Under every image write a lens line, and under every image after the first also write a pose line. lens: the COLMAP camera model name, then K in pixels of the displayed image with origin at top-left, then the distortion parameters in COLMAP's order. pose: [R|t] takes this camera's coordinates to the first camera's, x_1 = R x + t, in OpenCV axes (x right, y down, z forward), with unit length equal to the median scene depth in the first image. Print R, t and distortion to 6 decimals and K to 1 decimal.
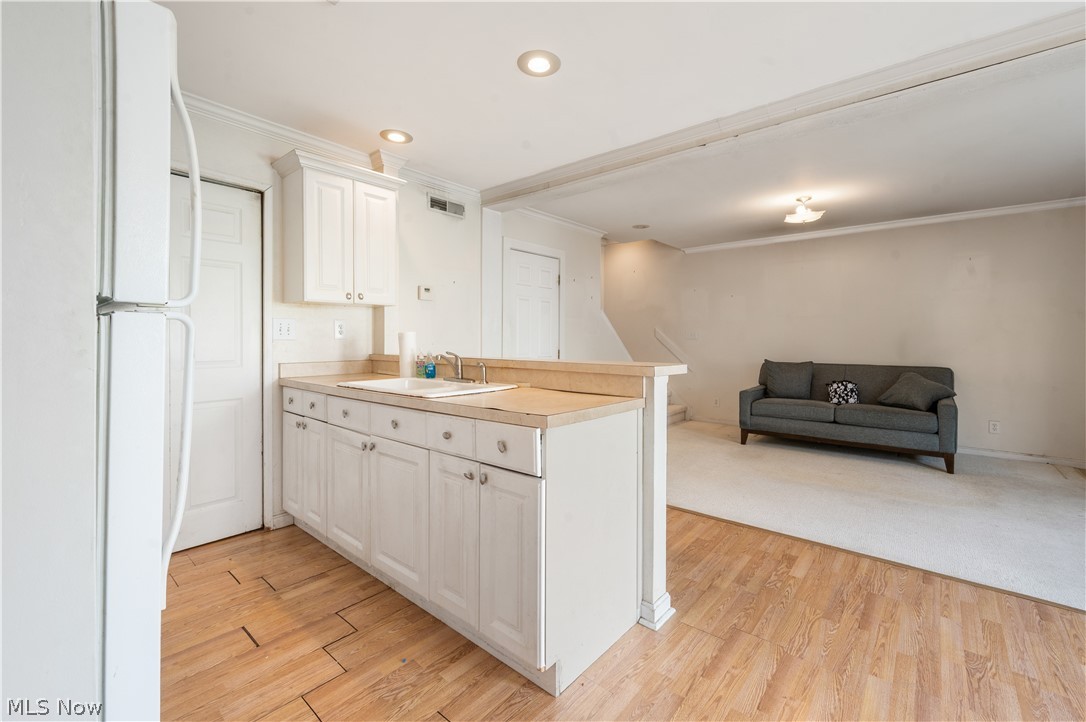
lens RADIAL K [[450.7, 0, 570.1], [0, 450.7, 349.0], [0, 0, 1]] dist [-0.007793, 0.000035]
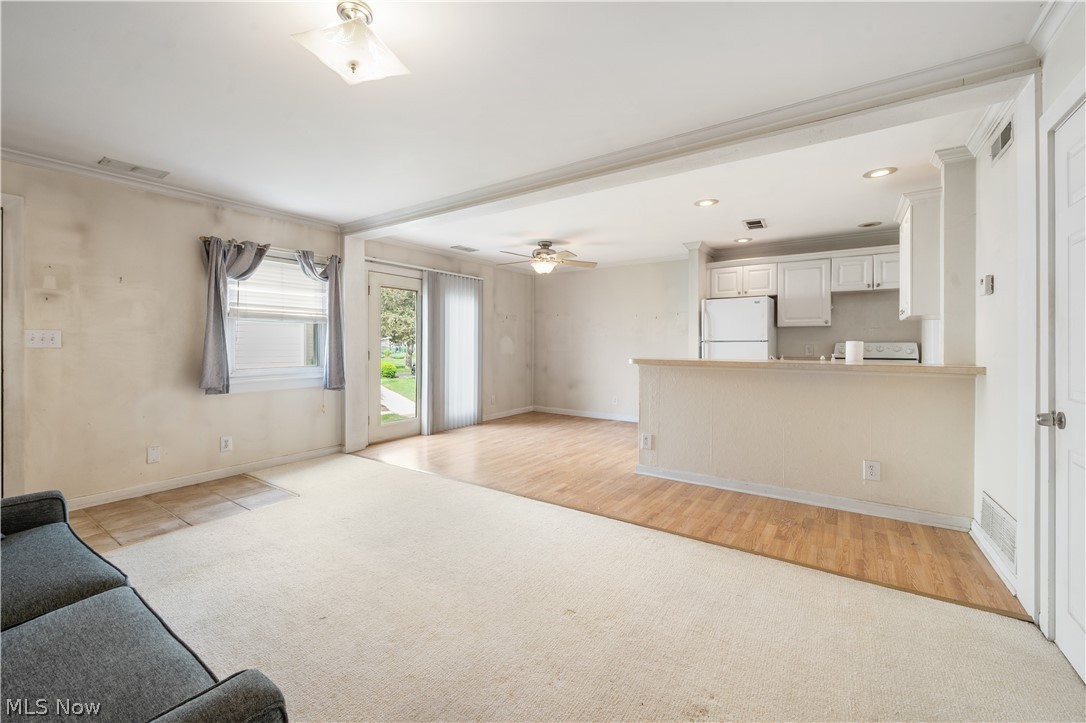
lens RADIAL K [[446.2, 0, 531.8], [0, 446.2, 344.6], [0, 0, 1]] dist [-0.007659, -0.000256]
pose [[-0.999191, -0.003493, -0.040067, 0.599941], [-0.004381, 0.999746, 0.022104, -0.055184], [0.039980, 0.022262, -0.998952, 2.296336]]
